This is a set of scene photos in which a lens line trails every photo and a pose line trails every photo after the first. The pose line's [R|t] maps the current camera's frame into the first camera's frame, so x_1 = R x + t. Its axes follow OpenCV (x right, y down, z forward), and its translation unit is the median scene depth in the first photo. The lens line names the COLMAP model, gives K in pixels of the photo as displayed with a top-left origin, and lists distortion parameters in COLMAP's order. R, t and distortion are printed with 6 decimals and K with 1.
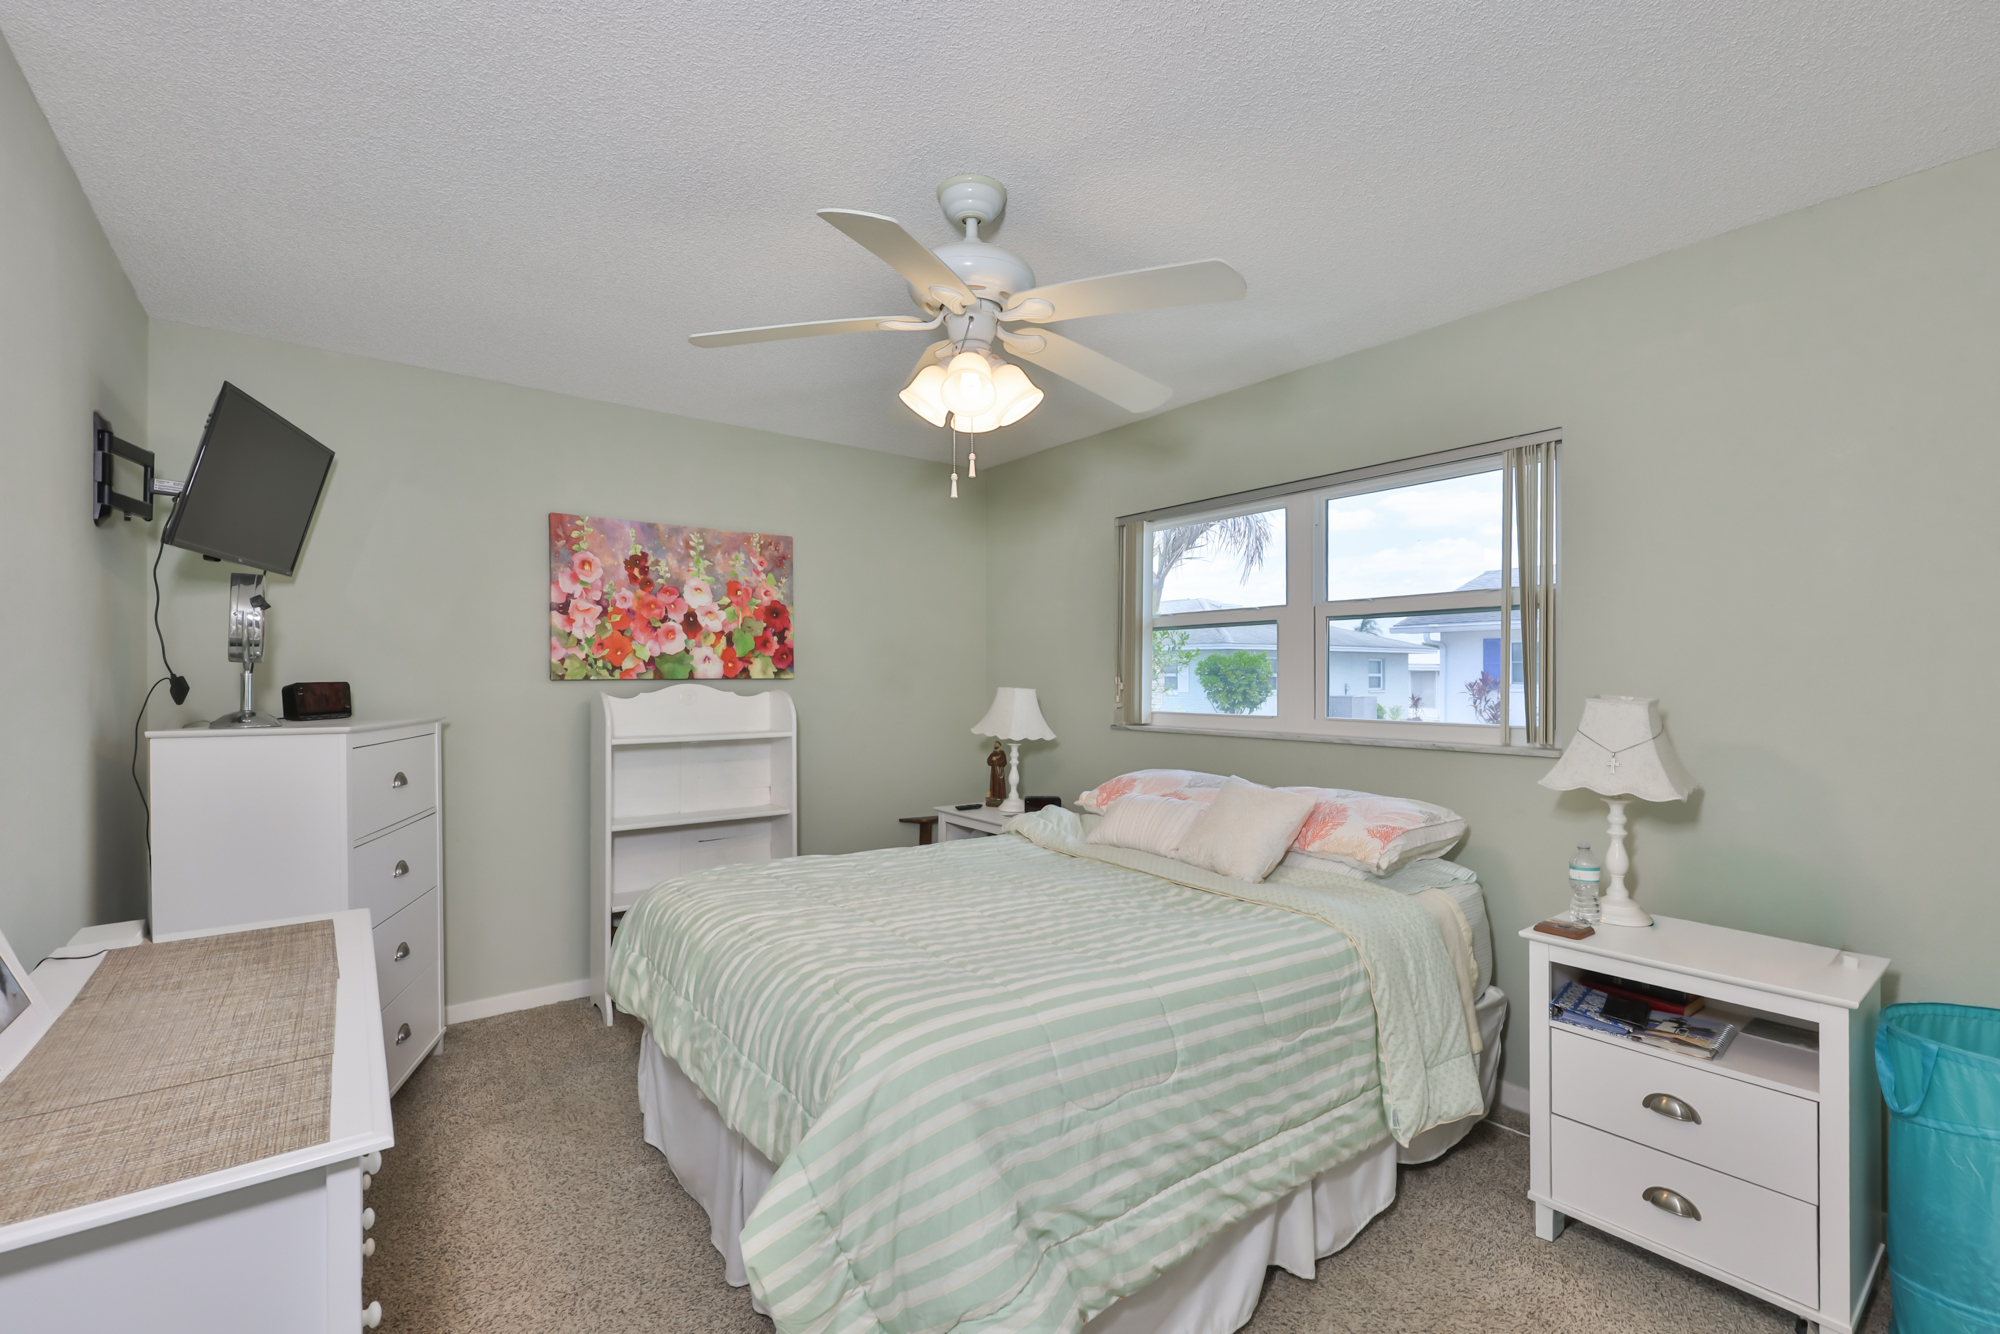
lens RADIAL K [[853.5, 0, 1019.8], [0, 853.5, 671.2], [0, 0, 1]] dist [-0.001049, -0.000124]
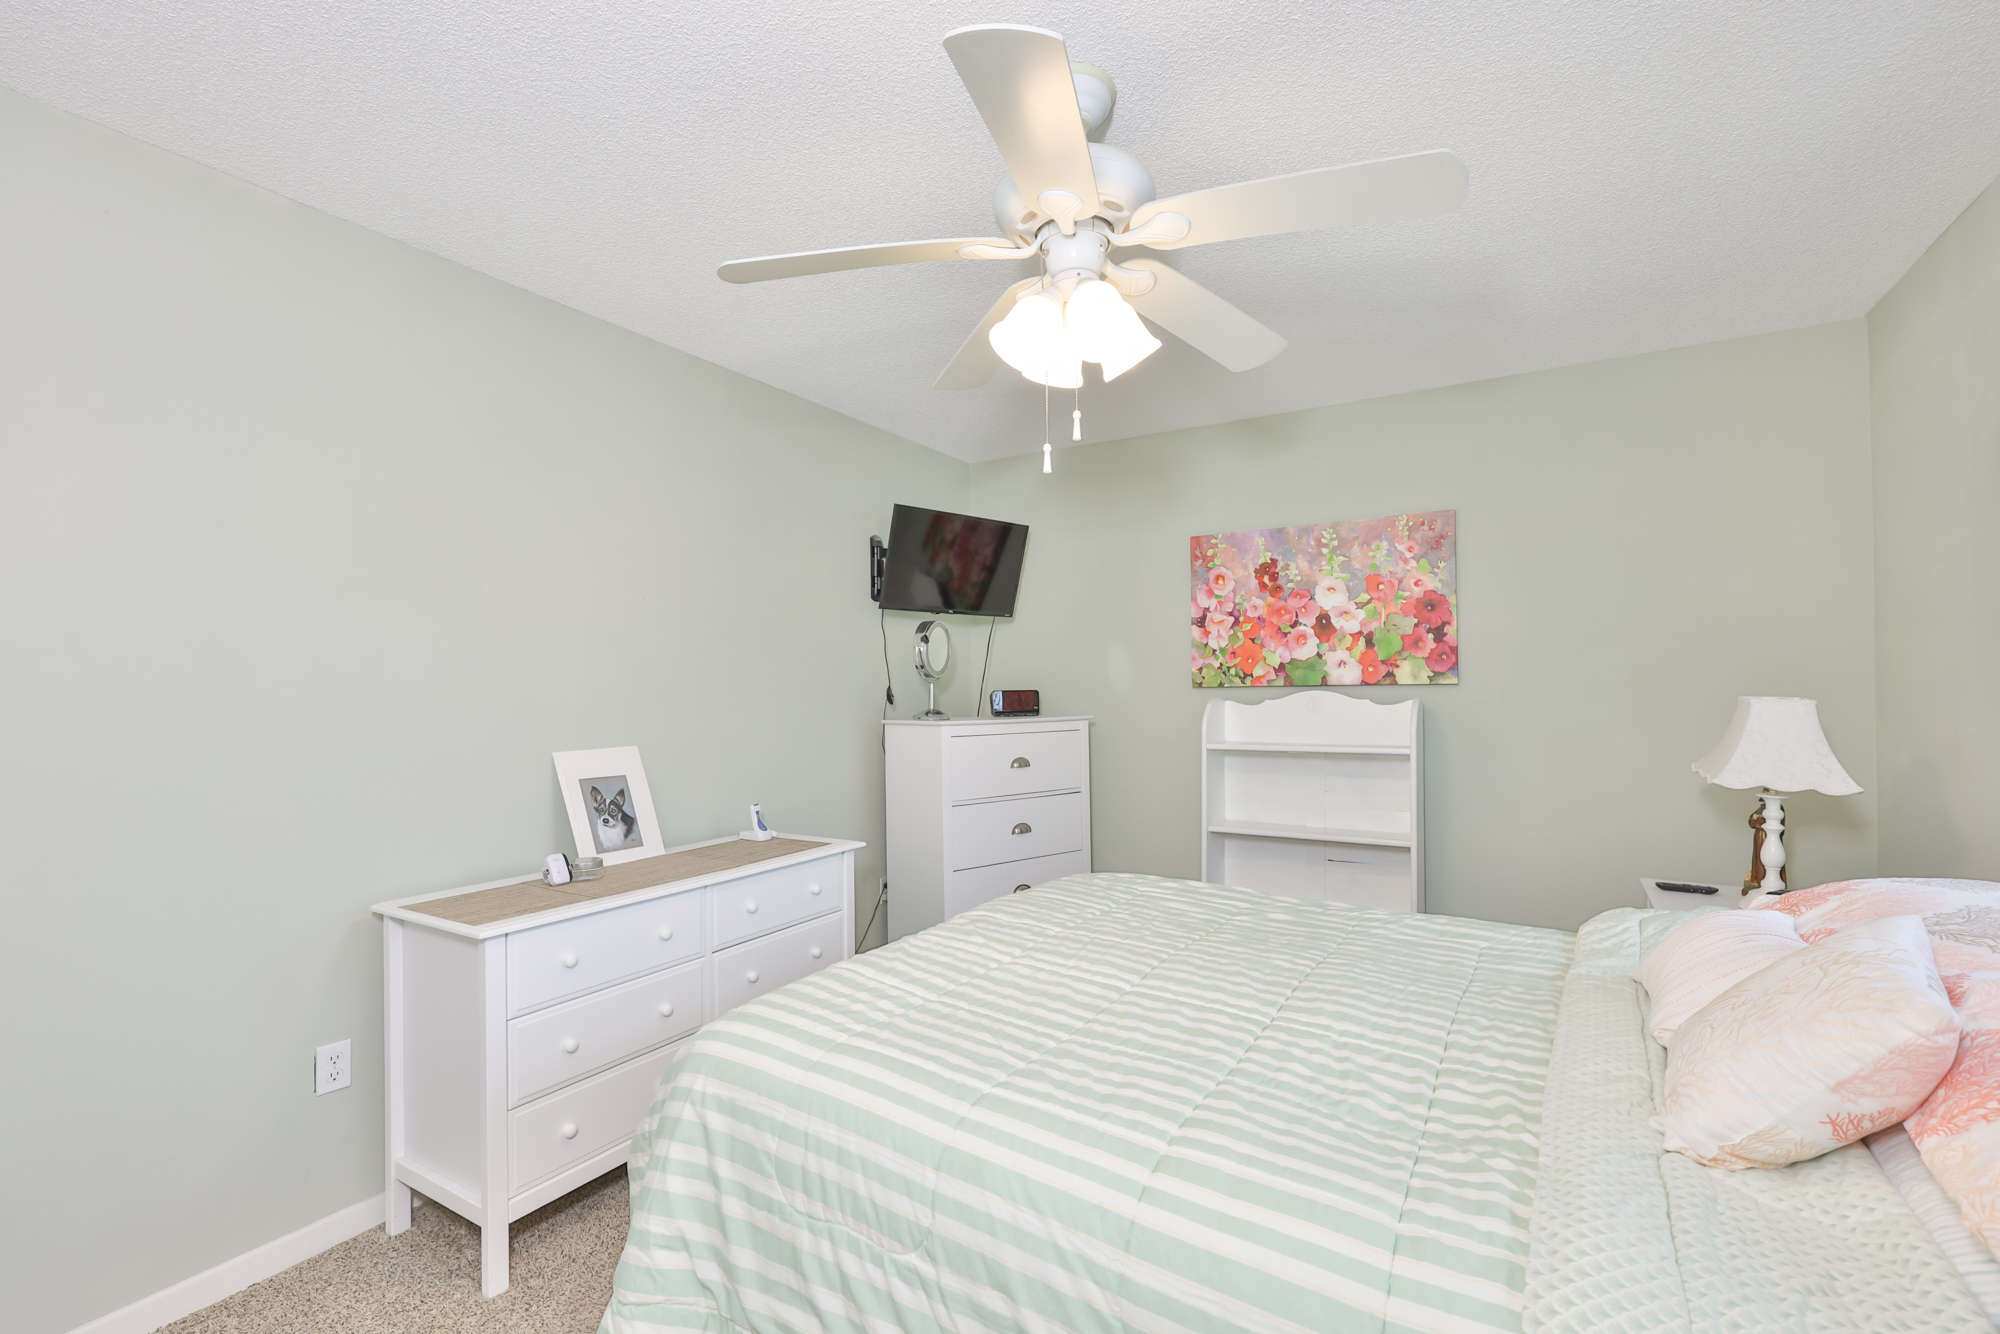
lens RADIAL K [[853.5, 0, 1019.8], [0, 853.5, 671.2], [0, 0, 1]] dist [-0.001049, -0.000124]
pose [[0.375357, -0.020832, -0.926646, 0.366260], [0.015970, 0.999744, -0.016007, 0.003181], [0.926743, -0.008791, 0.375594, 0.348050]]
